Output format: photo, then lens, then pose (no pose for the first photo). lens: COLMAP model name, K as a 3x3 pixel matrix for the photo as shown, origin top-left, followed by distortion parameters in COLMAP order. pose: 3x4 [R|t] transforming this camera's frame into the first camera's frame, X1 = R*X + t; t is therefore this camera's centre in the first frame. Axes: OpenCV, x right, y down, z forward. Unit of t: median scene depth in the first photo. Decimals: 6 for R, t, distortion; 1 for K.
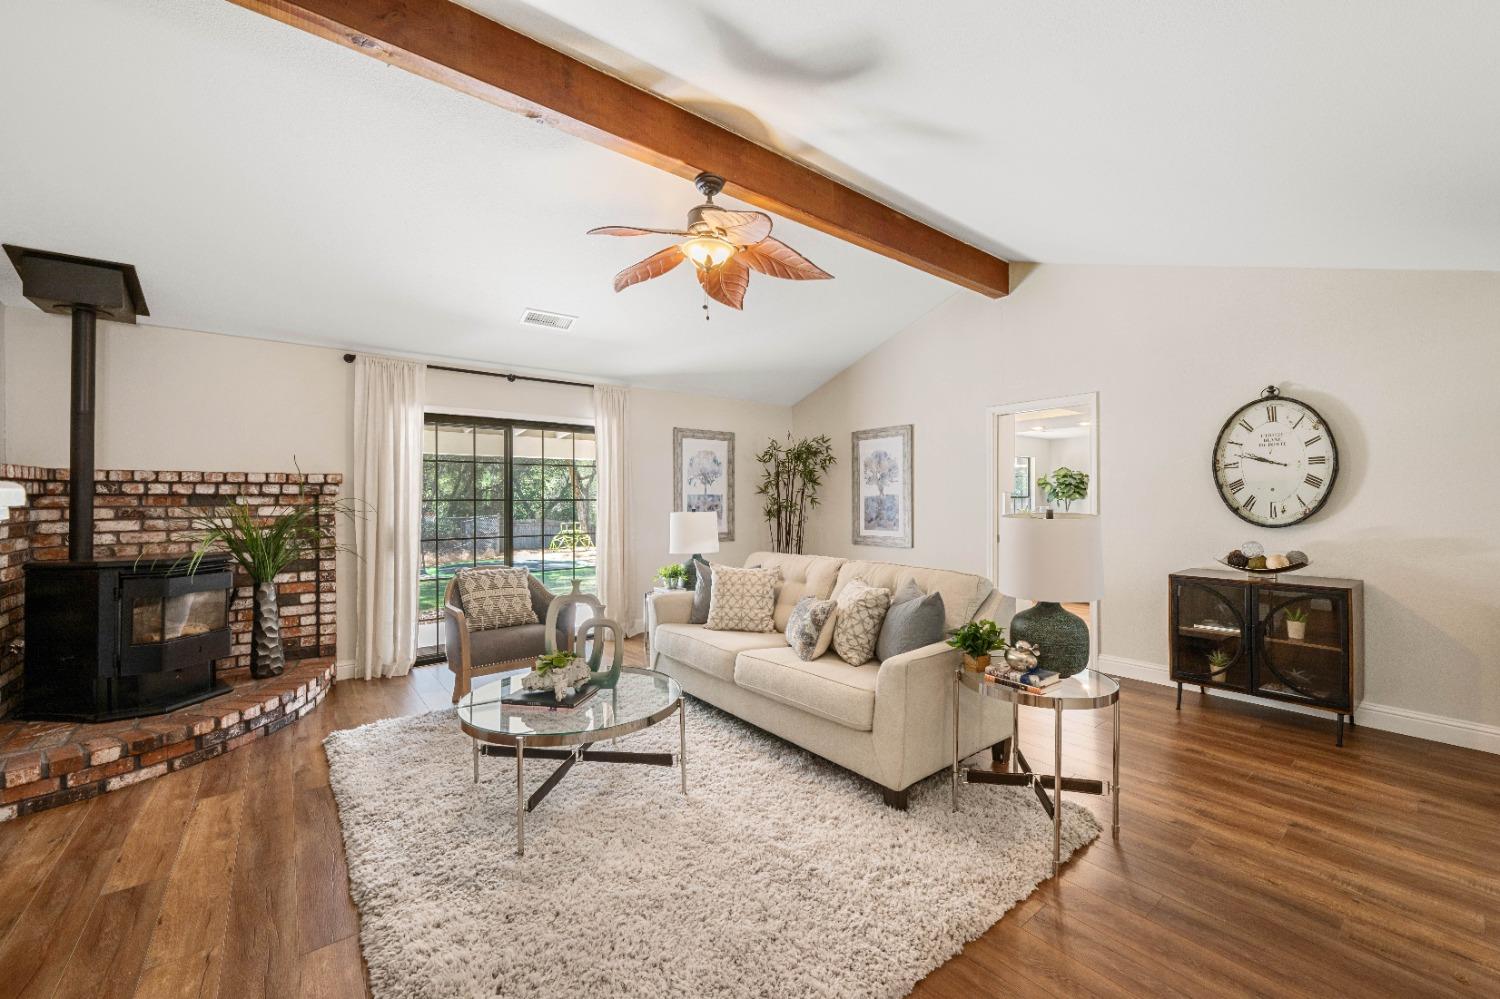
lens RADIAL K [[600.5, 0, 756.9], [0, 600.5, 494.3], [0, 0, 1]] dist [-0.002732, -0.000152]
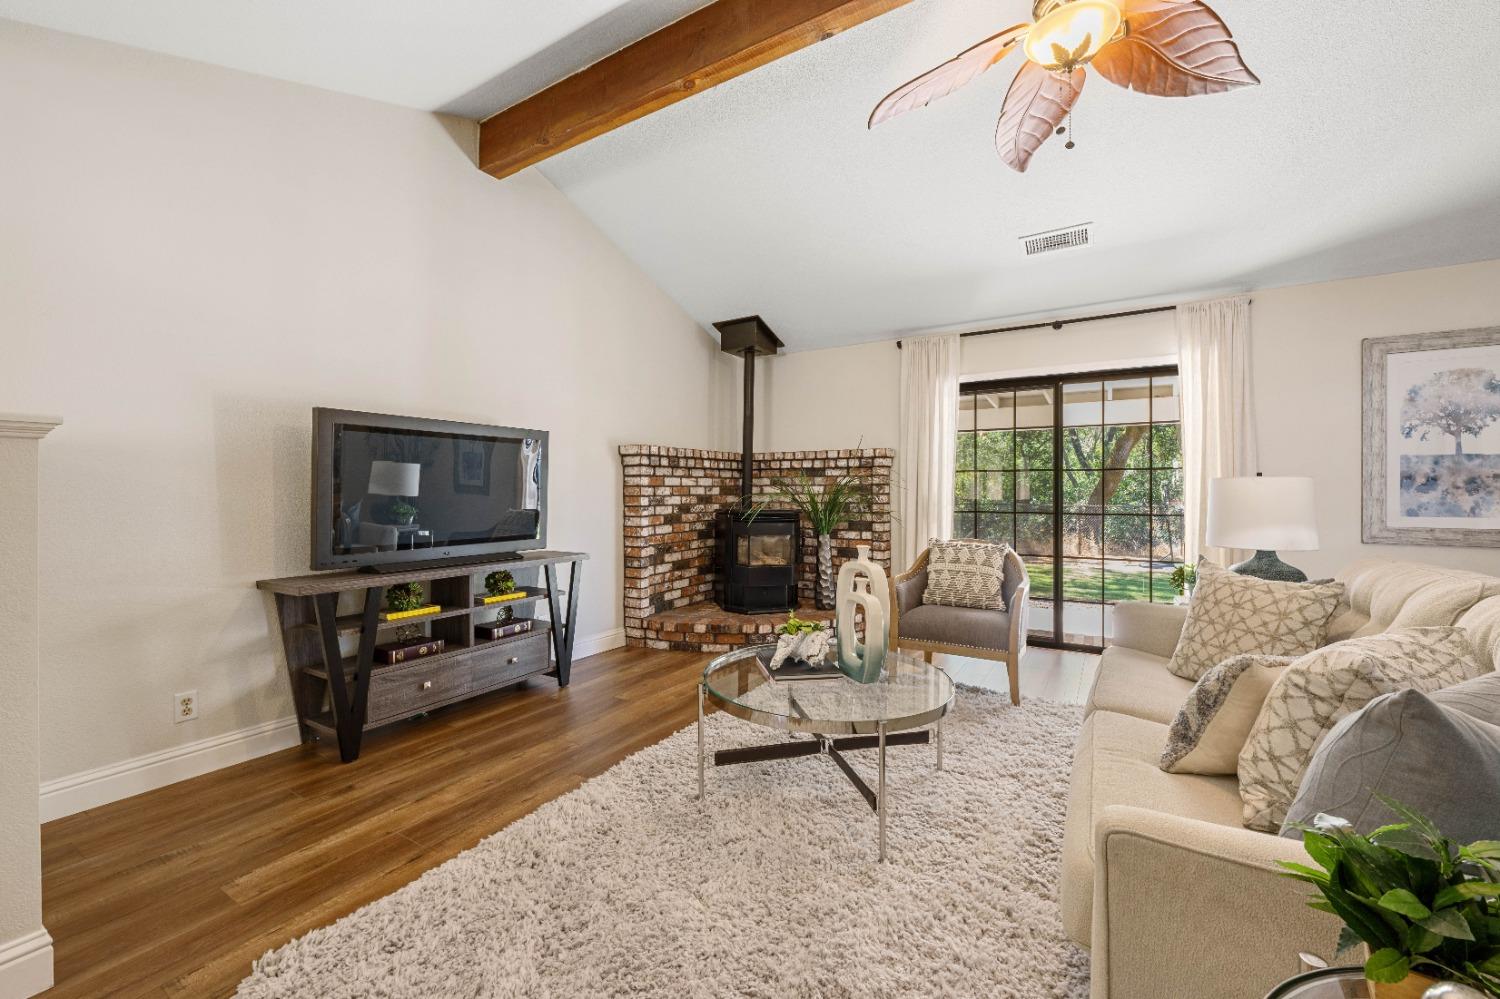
lens RADIAL K [[596.6, 0, 744.2], [0, 596.6, 488.1], [0, 0, 1]] dist [0.000326, 0.000109]
pose [[0.338633, 0.000982, -0.940918, 0.307196], [0.004029, 0.999989, 0.002494, 0.041474], [0.940910, -0.004635, 0.338626, 0.396734]]
